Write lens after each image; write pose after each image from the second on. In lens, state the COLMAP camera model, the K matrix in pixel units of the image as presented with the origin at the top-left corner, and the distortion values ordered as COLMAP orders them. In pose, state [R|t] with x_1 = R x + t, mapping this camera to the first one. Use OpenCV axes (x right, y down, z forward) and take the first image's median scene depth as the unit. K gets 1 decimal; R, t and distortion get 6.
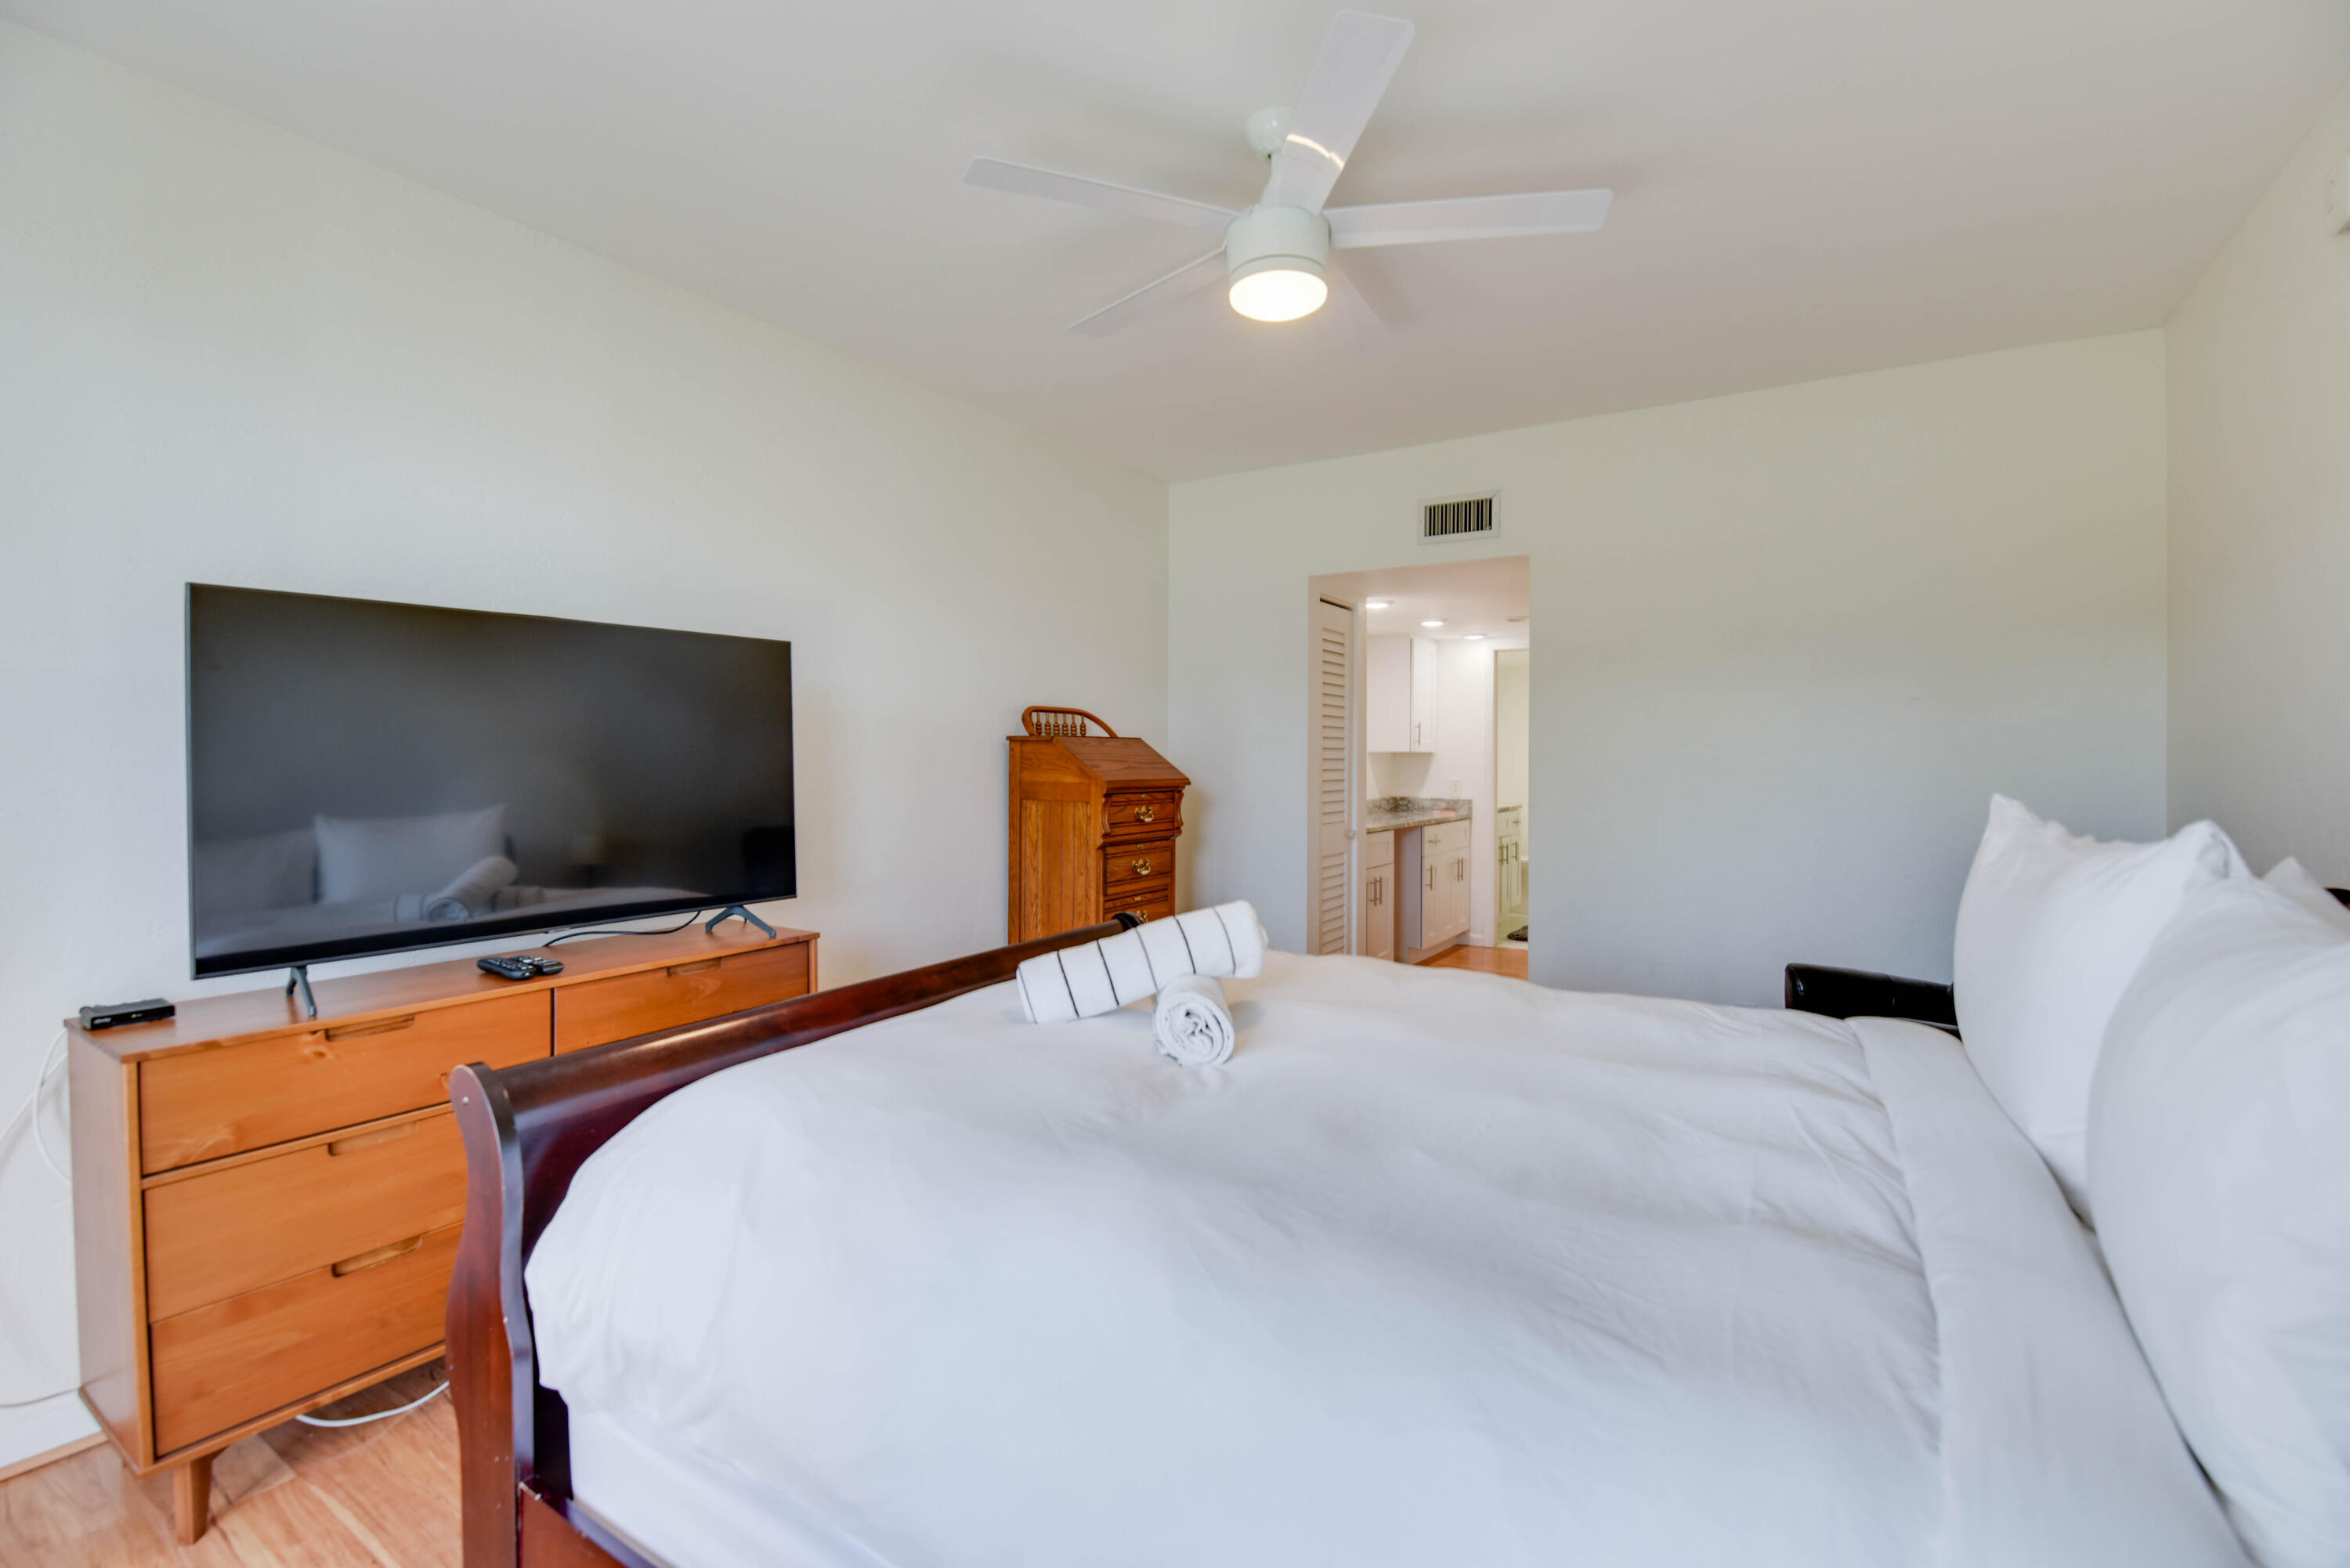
lens RADIAL K [[1054.0, 0, 1175.0], [0, 1054.0, 784.0], [0, 0, 1]] dist [0.000015, -0.000338]
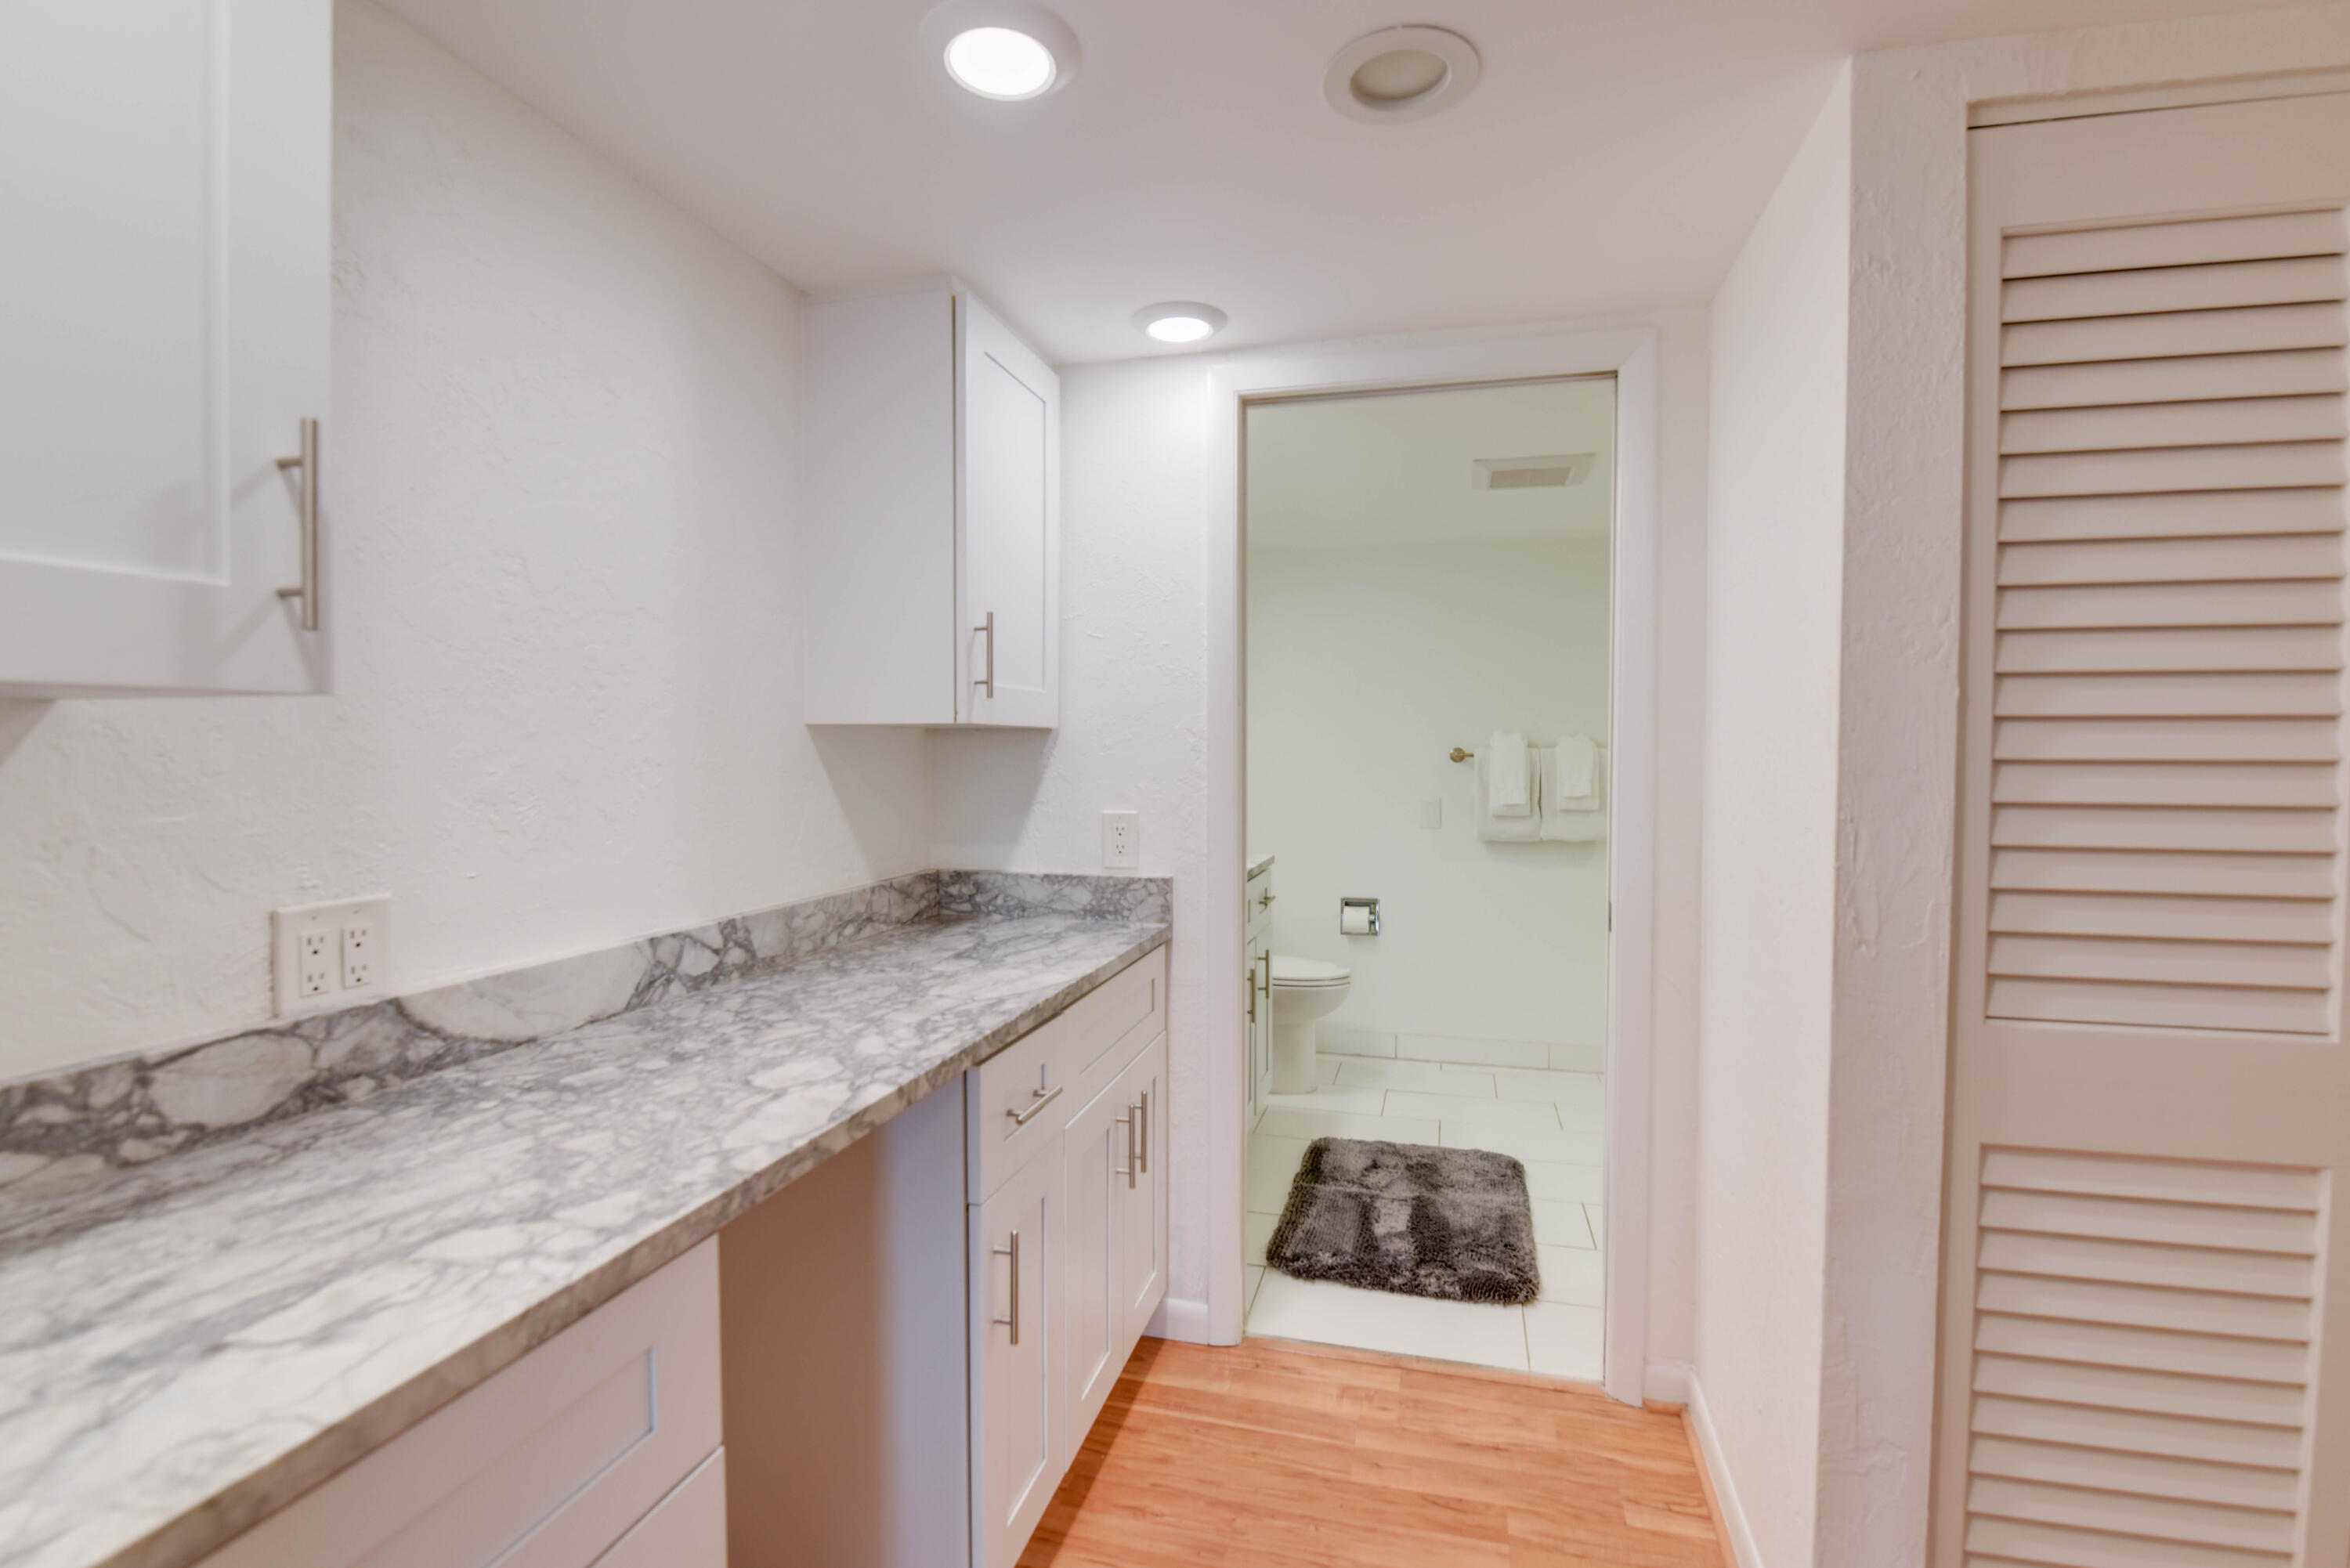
lens RADIAL K [[1054.0, 0, 1175.0], [0, 1054.0, 784.0], [0, 0, 1]] dist [0.000015, -0.000338]
pose [[0.954880, -0.009791, 0.296829, 0.189598], [0.007155, 0.999925, 0.009964, -0.016505], [-0.296905, -0.007391, 0.954879, 0.700074]]
